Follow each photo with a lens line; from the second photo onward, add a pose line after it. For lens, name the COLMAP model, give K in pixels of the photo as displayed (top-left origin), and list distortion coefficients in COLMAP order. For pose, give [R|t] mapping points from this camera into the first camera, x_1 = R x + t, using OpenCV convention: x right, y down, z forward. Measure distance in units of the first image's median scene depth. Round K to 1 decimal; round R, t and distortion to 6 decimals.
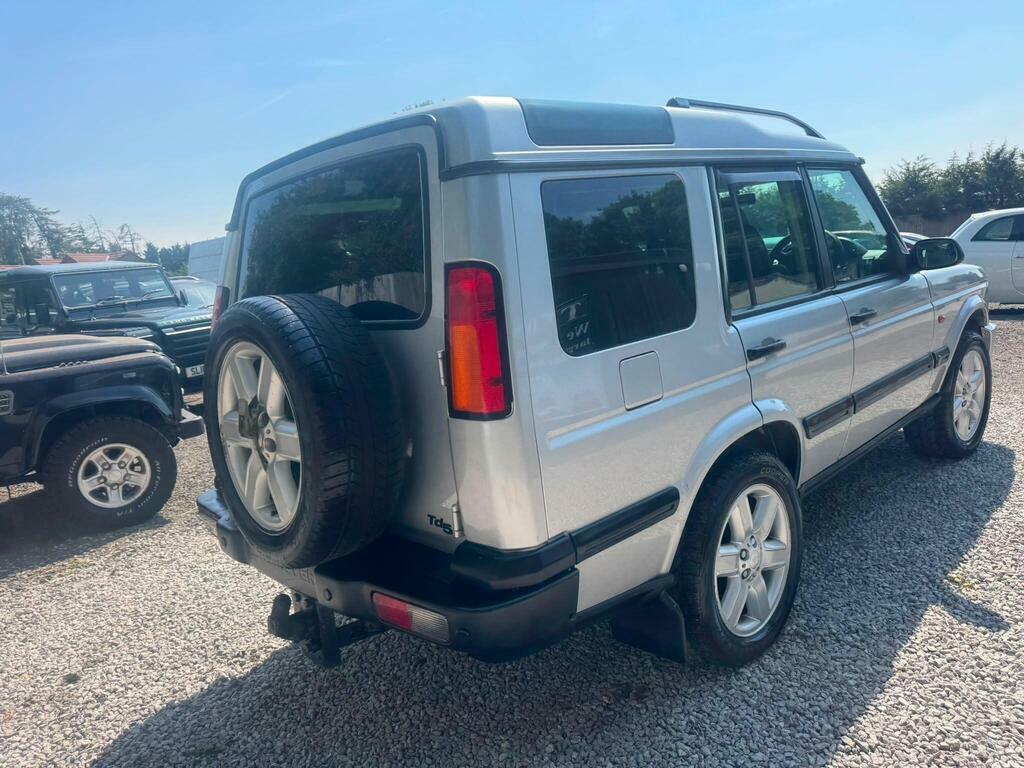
lens RADIAL K [[725.7, 0, 507.3], [0, 725.7, 394.4], [0, 0, 1]] dist [0.022243, -0.024081]
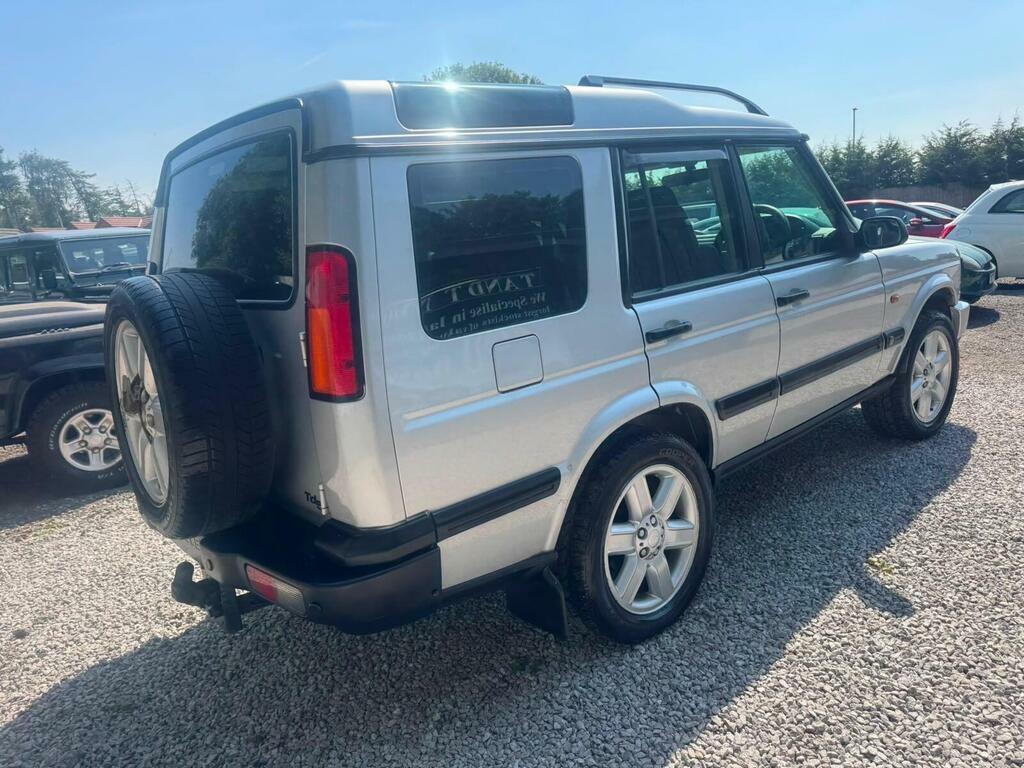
lens RADIAL K [[725.7, 0, 506.7], [0, 725.7, 387.9], [0, 0, 1]] dist [0.022243, -0.024081]
pose [[0.998936, 0.016561, -0.043048, 0.173763], [-0.014964, 0.999197, 0.037165, -0.018379], [0.043629, -0.036481, 0.998382, -0.010392]]
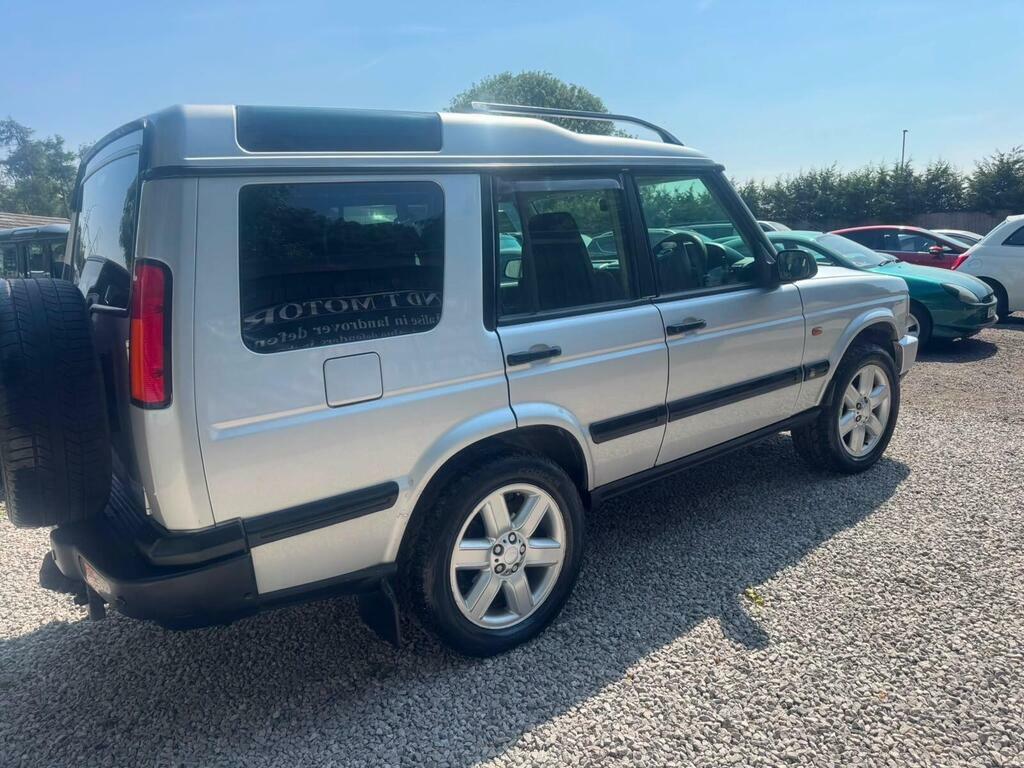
lens RADIAL K [[725.7, 0, 512.1], [0, 725.7, 390.9], [0, 0, 1]] dist [0.022243, -0.024081]
pose [[0.993577, 0.068685, -0.089923, 0.418064], [-0.065930, 0.997270, 0.033266, -0.043224], [0.091963, -0.027123, 0.995393, -0.021162]]
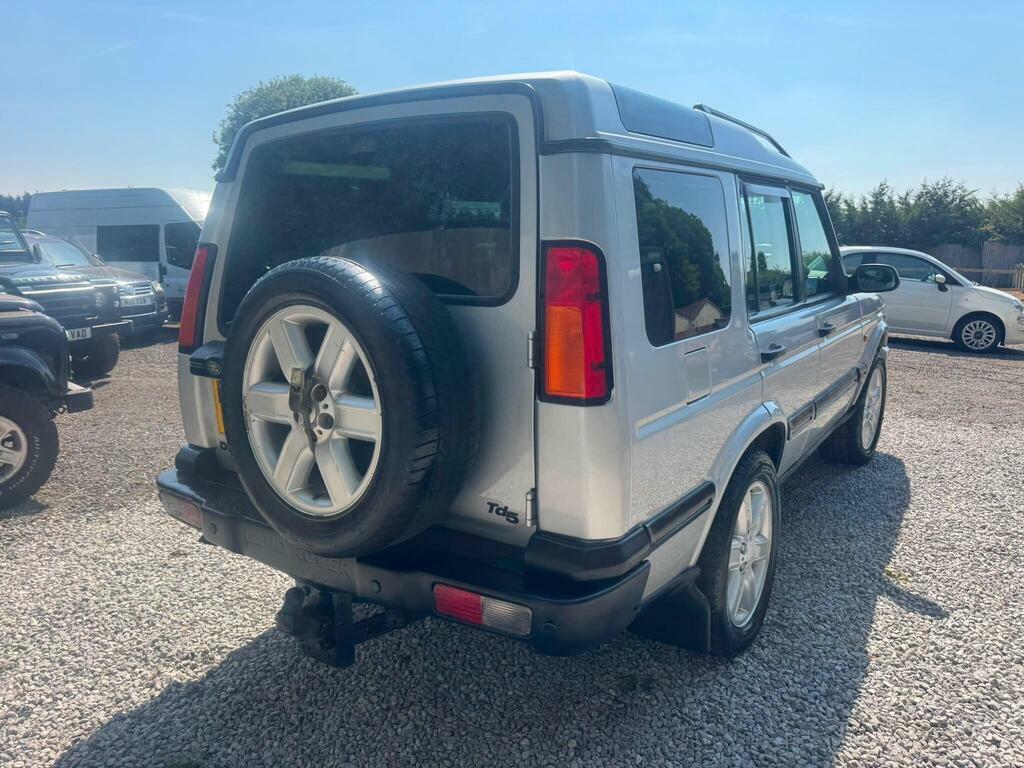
lens RADIAL K [[725.7, 0, 520.4], [0, 725.7, 387.1], [0, 0, 1]] dist [0.022243, -0.024081]
pose [[0.973853, 0.057592, 0.219759, -0.227838], [-0.056600, 0.998338, -0.010816, 0.018165], [-0.220017, -0.001905, 0.975494, 0.051153]]
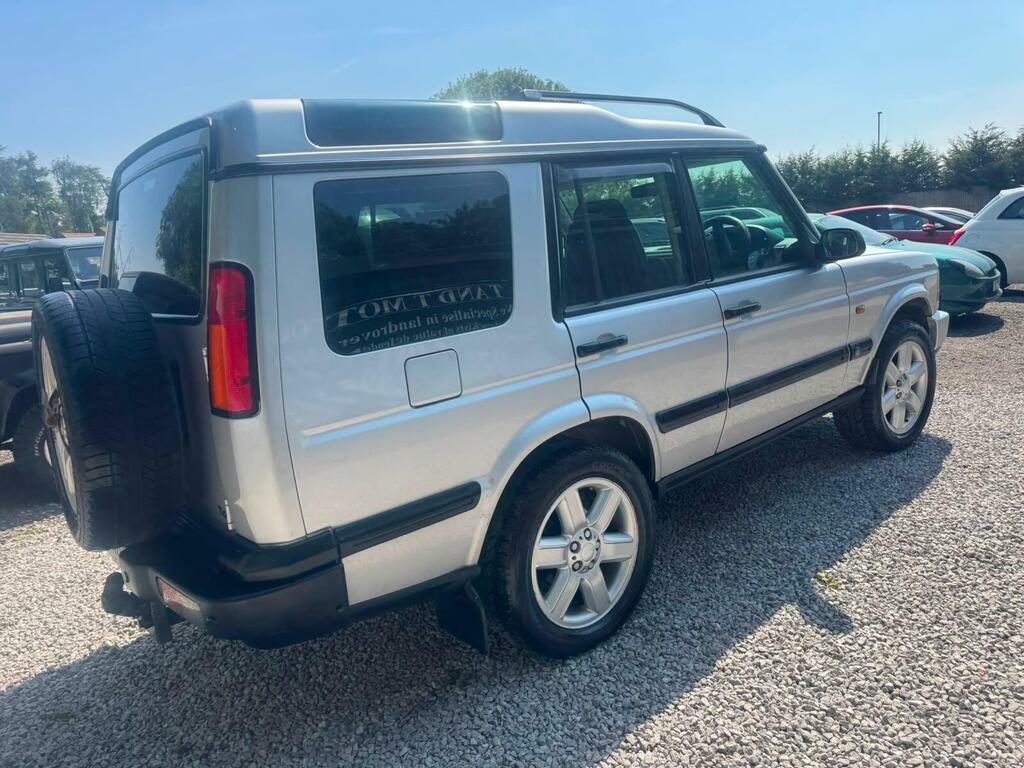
lens RADIAL K [[725.7, 0, 518.4], [0, 725.7, 383.6], [0, 0, 1]] dist [0.022243, -0.024081]
pose [[0.997712, 0.019580, -0.064717, 0.304440], [-0.017895, 0.999488, 0.026515, -0.033426], [0.065203, -0.025296, 0.997551, -0.004275]]
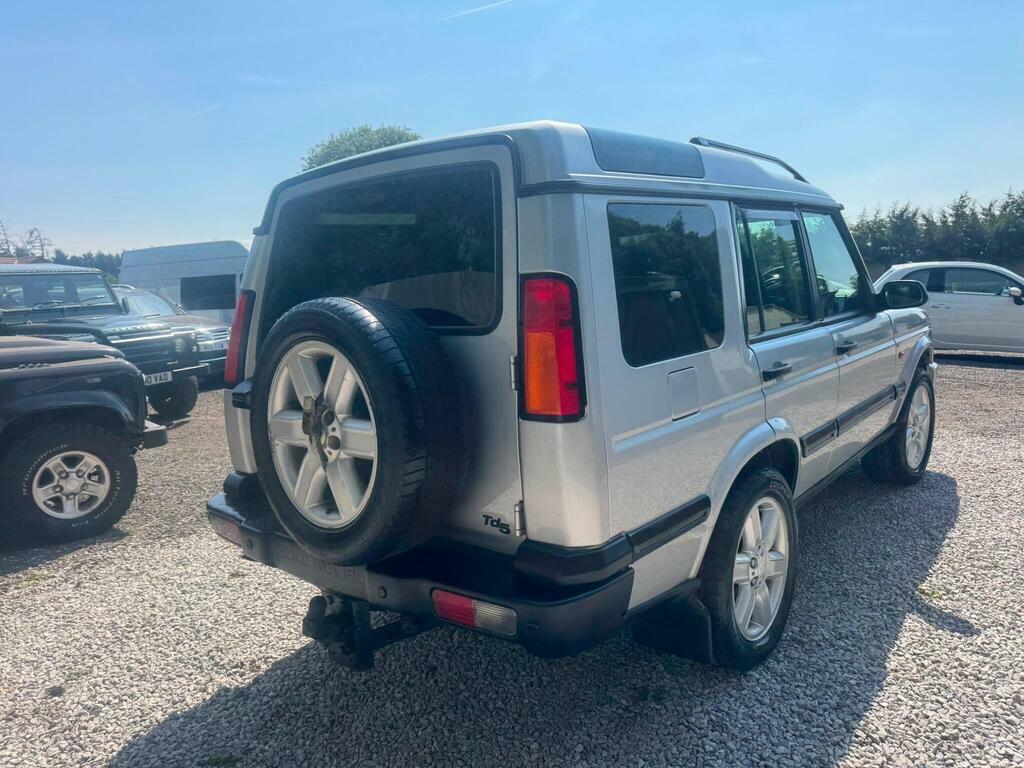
lens RADIAL K [[725.7, 0, 512.4], [0, 725.7, 394.0], [0, 0, 1]] dist [0.022243, -0.024081]
pose [[0.993251, 0.036228, 0.110181, -0.150439], [-0.031829, 0.998634, -0.041427, 0.028254], [-0.111531, 0.037640, 0.993048, -0.028123]]
